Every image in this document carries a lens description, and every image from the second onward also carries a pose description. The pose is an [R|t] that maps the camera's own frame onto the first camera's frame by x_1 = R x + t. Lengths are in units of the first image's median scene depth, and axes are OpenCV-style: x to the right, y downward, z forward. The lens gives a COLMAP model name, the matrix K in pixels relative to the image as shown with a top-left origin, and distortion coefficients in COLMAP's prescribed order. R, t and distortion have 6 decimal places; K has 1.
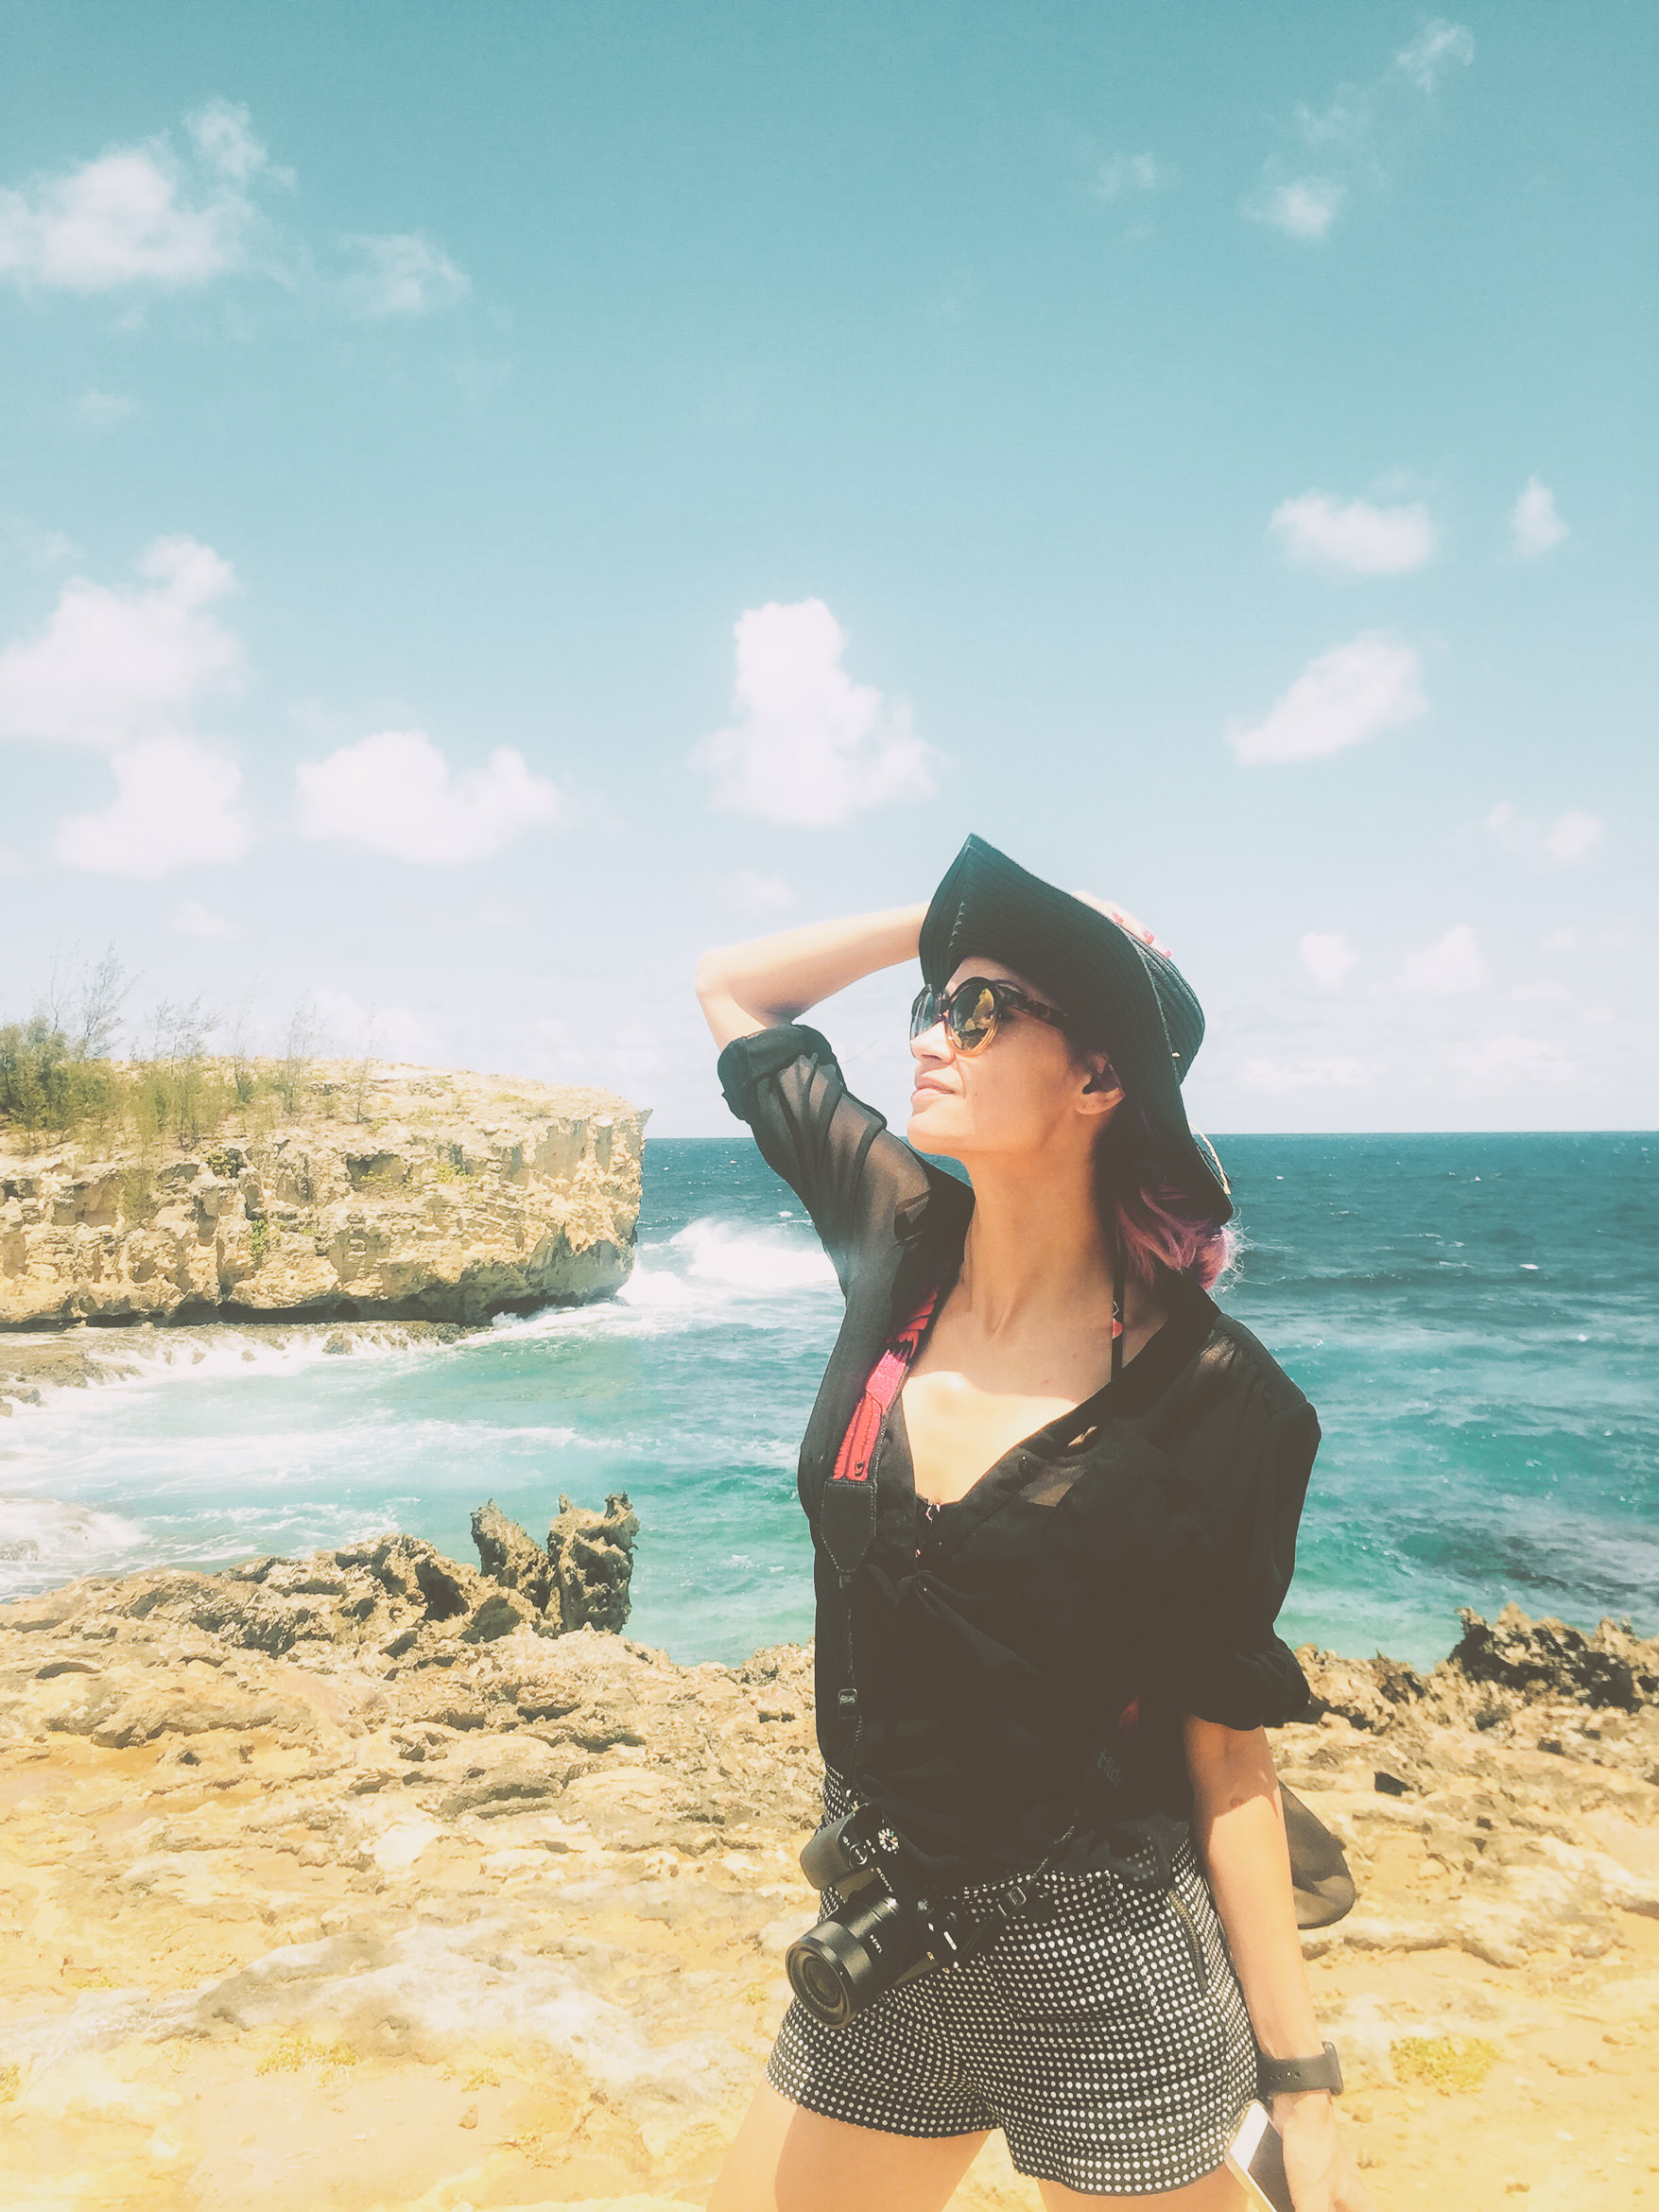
lens RADIAL K [[1883.6, 0, 830.8], [0, 1883.6, 1109.0], [0, 0, 1]] dist [-0.001419, -0.012736]
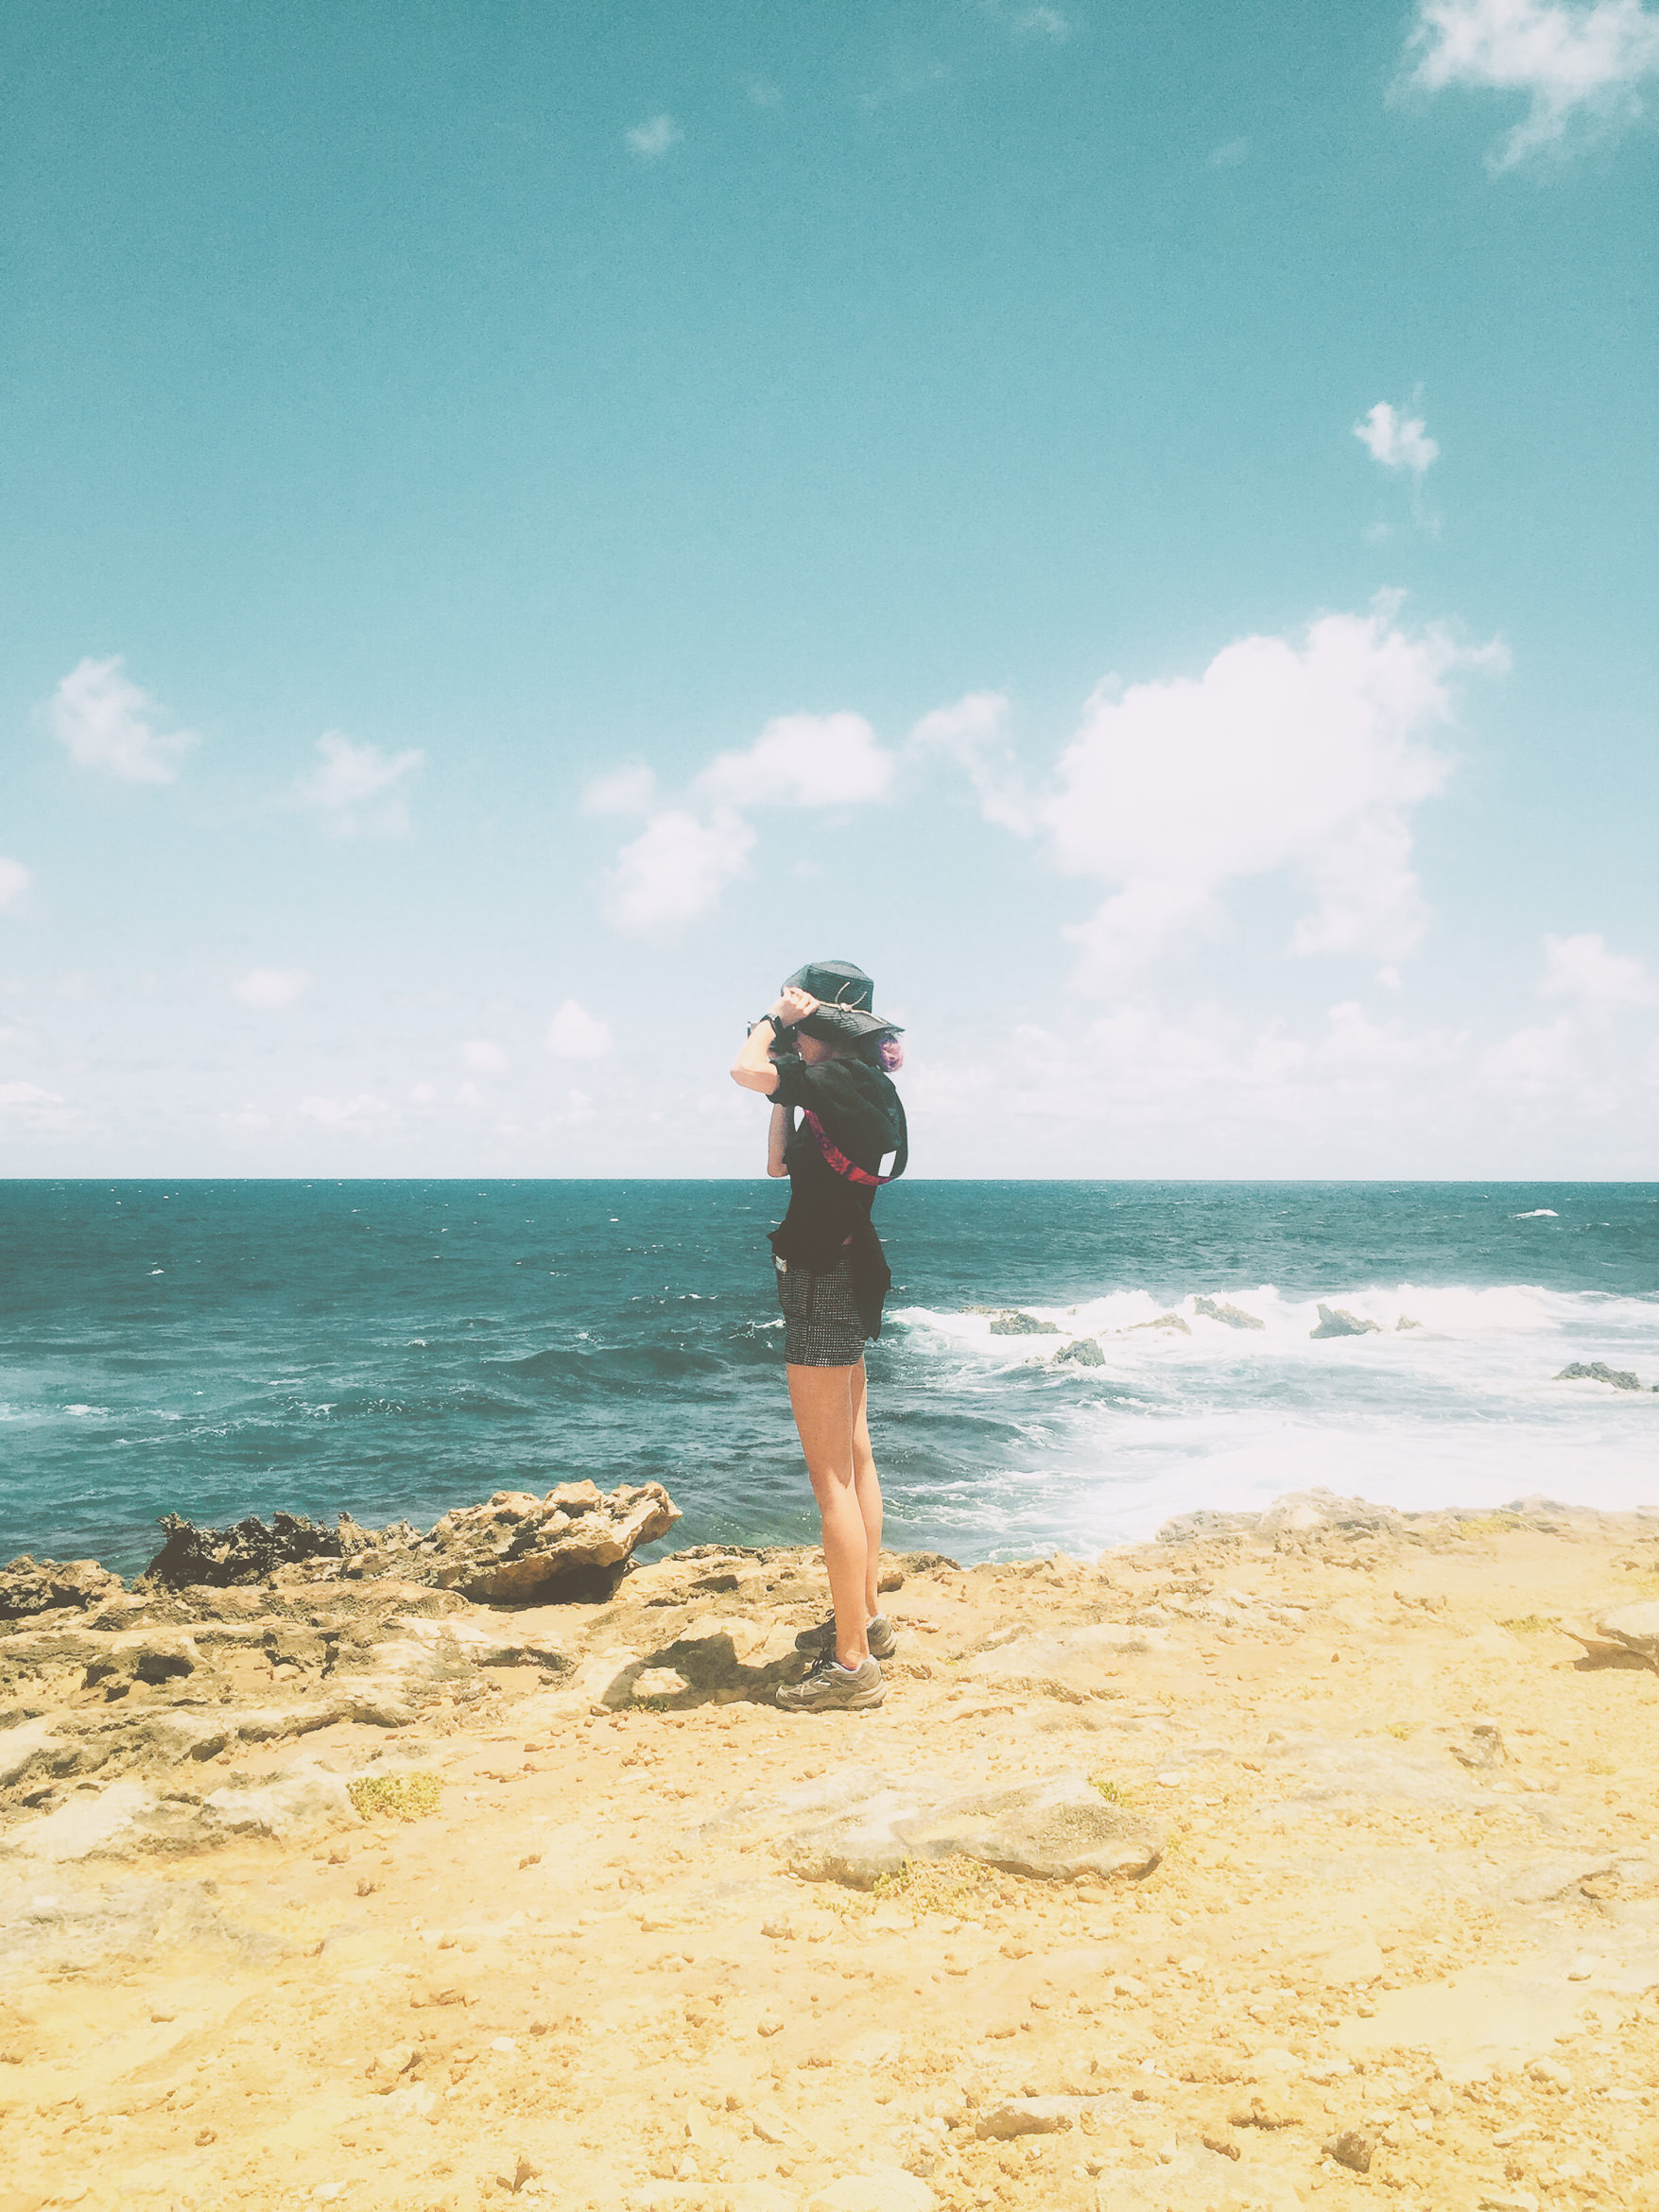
lens RADIAL K [[1883.6, 0, 829.4], [0, 1883.6, 1105.2], [0, 0, 1]] dist [-0.001419, -0.012736]
pose [[0.761368, 0.006304, 0.648290, -0.089271], [-0.013437, 0.999891, 0.006058, 0.108831], [-0.648181, -0.013323, 0.761370, 0.103098]]
